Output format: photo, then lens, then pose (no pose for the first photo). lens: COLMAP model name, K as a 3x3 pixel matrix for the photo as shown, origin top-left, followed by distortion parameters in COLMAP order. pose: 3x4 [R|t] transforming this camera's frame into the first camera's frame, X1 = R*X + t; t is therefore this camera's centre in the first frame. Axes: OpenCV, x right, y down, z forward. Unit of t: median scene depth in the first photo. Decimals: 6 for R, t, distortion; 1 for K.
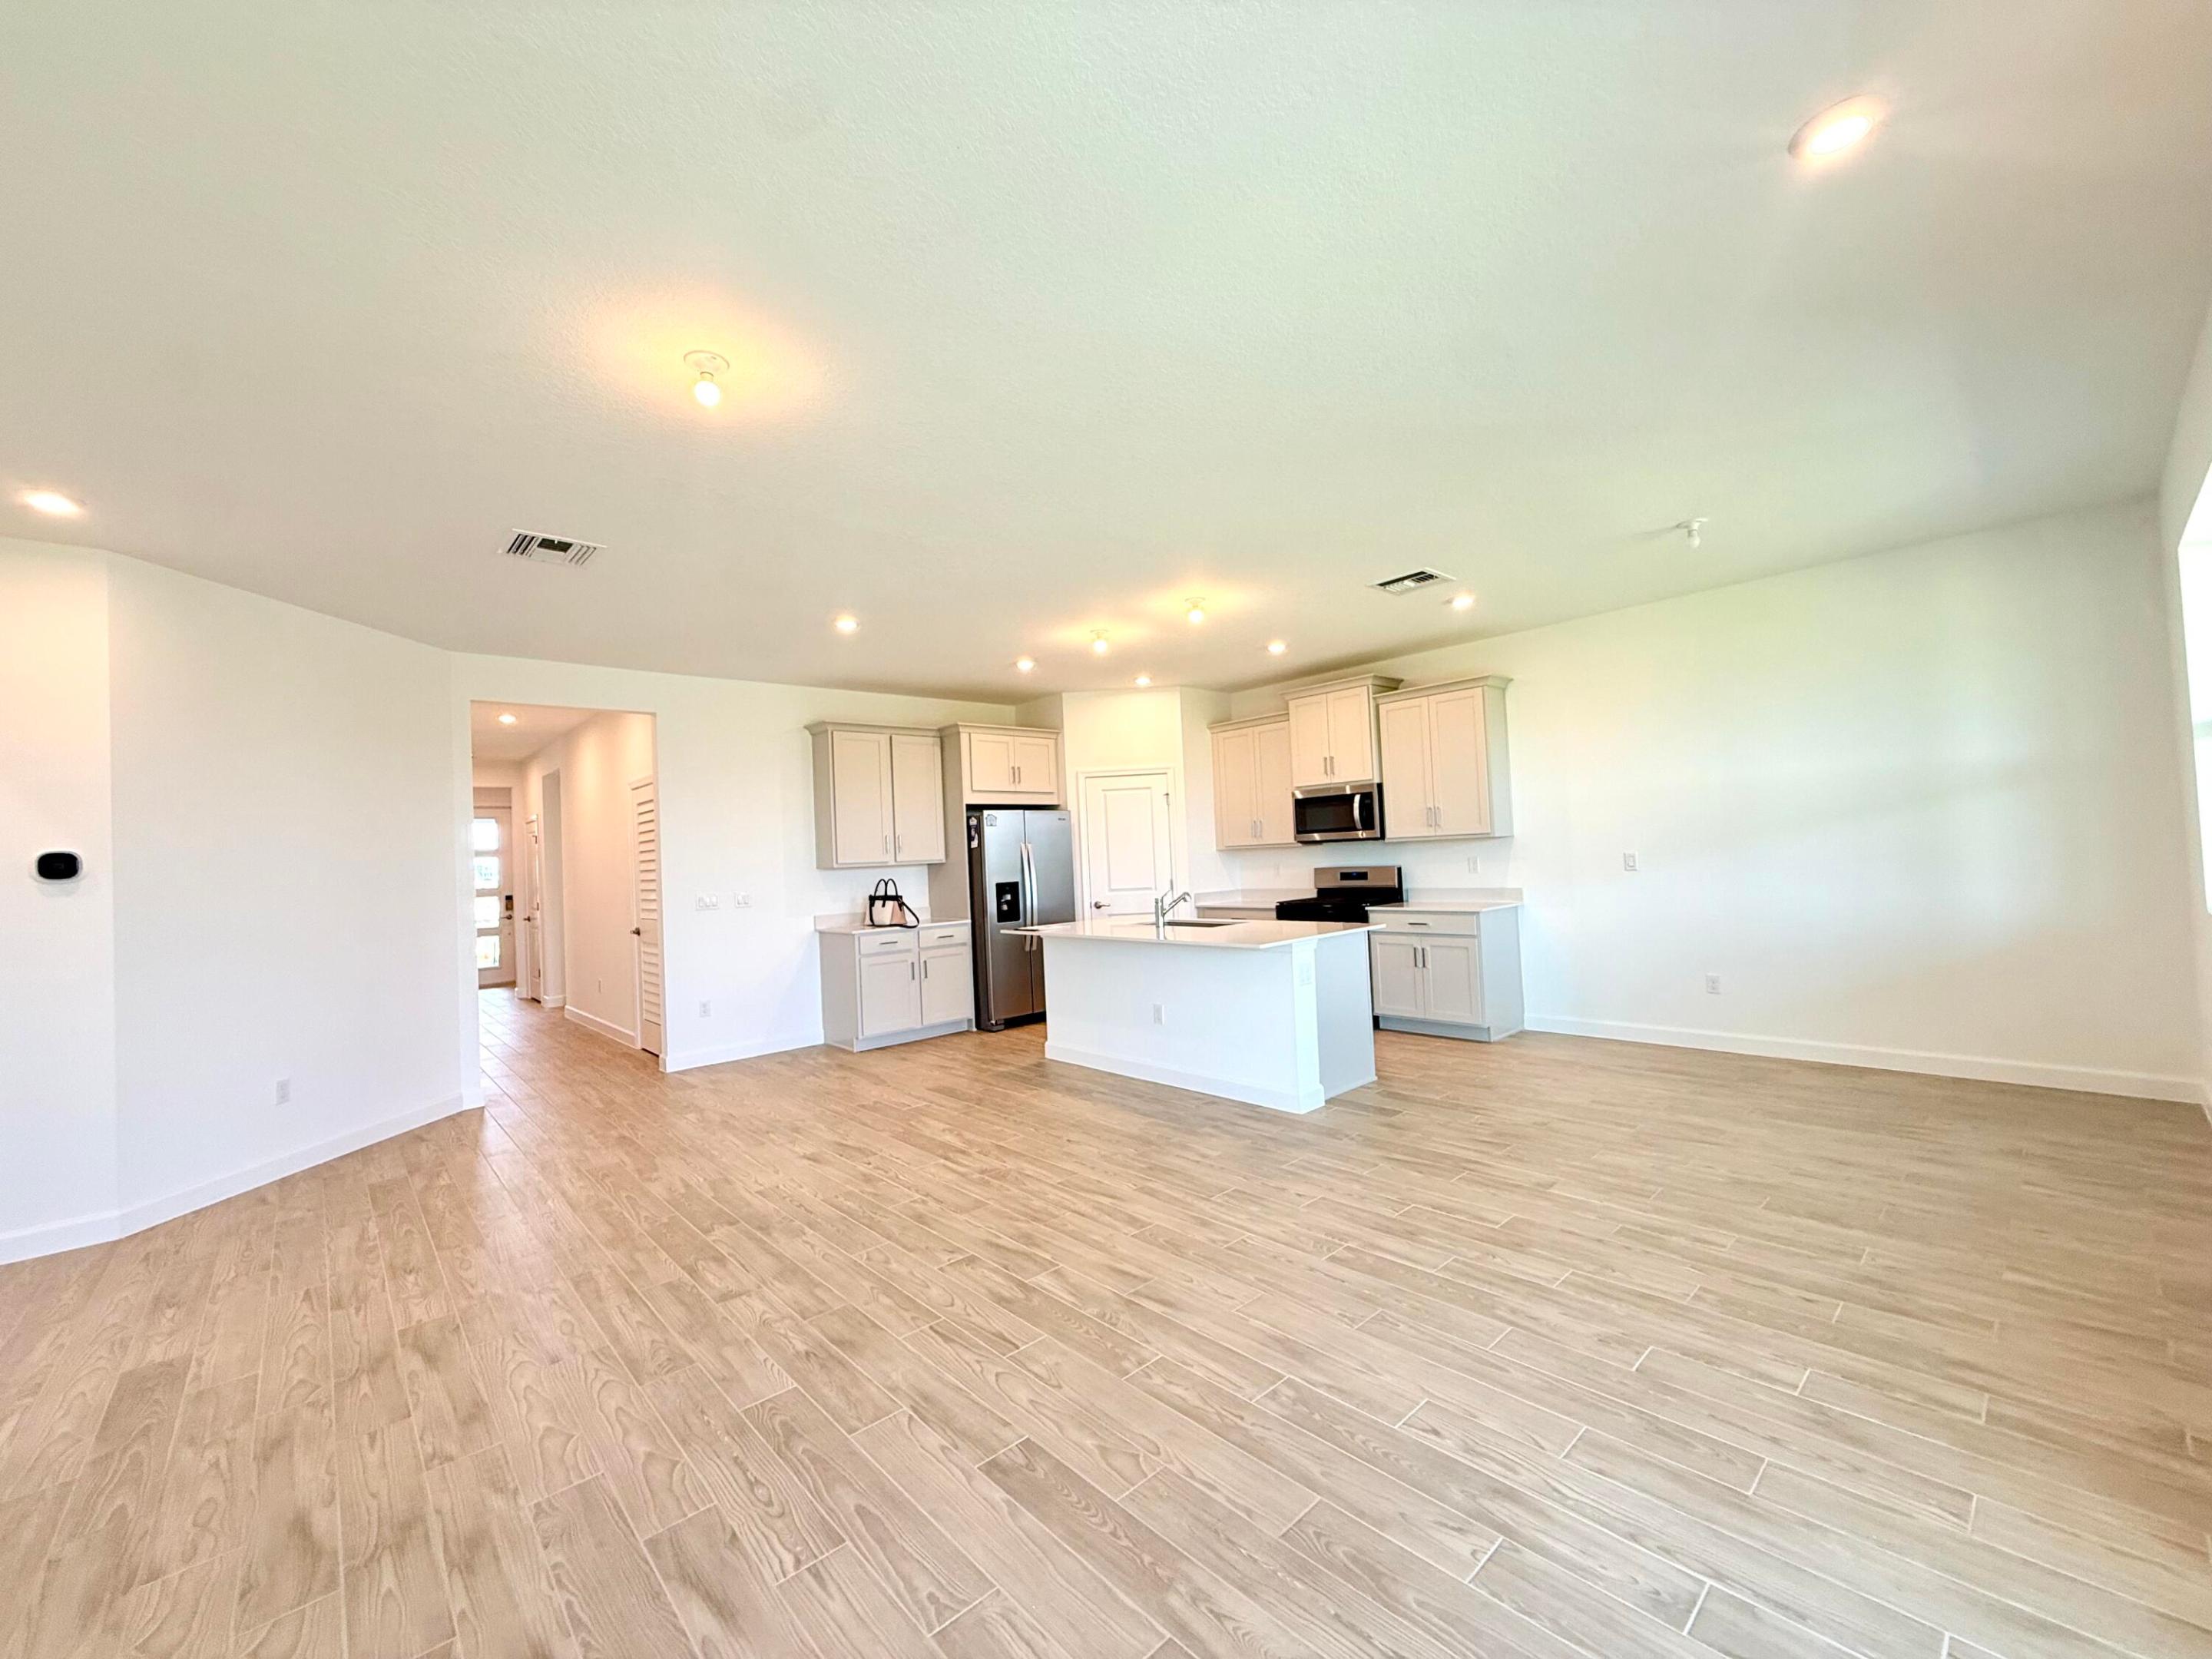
lens RADIAL K [[879.6, 0, 1106.0], [0, 879.6, 829.5], [0, 0, 1]] dist [0.000550, -0.000064]
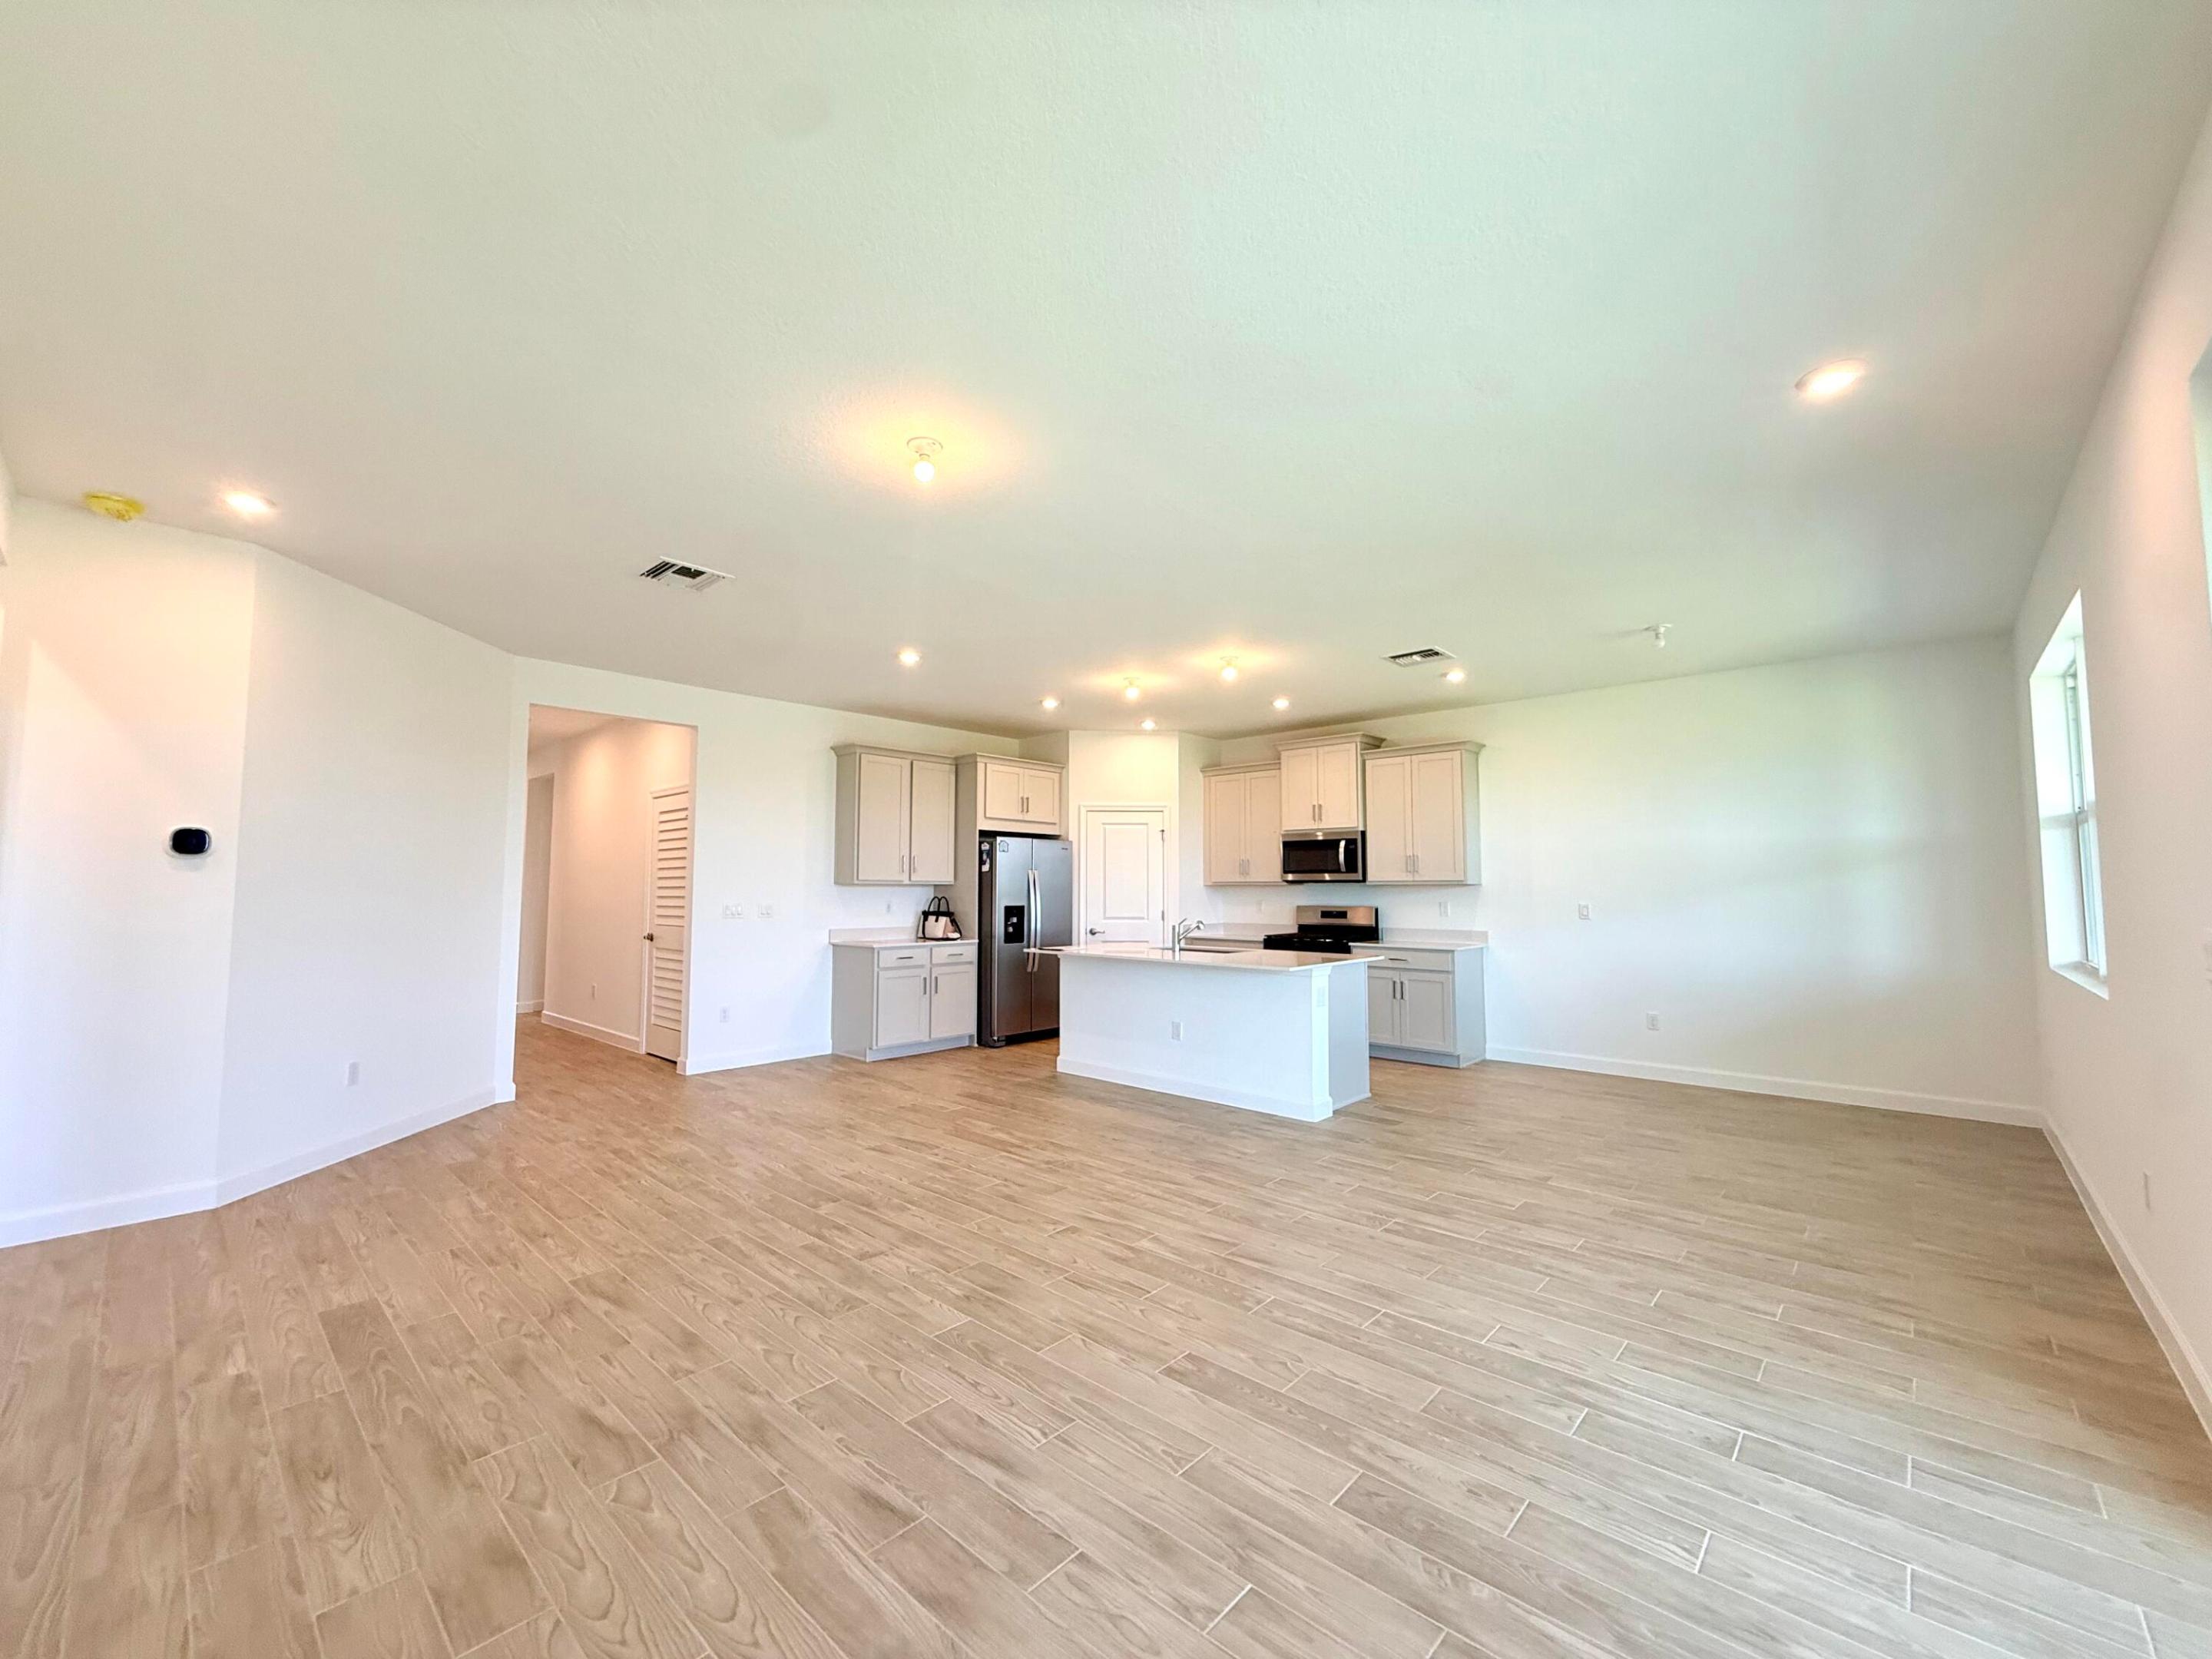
lens RADIAL K [[879.6, 0, 1106.0], [0, 879.6, 829.5], [0, 0, 1]] dist [0.000550, -0.000064]
pose [[0.994597, 0.053866, 0.088746, -0.144595], [-0.050188, 0.997806, -0.043168, 0.012432], [-0.090876, 0.038481, 0.995118, -0.092510]]
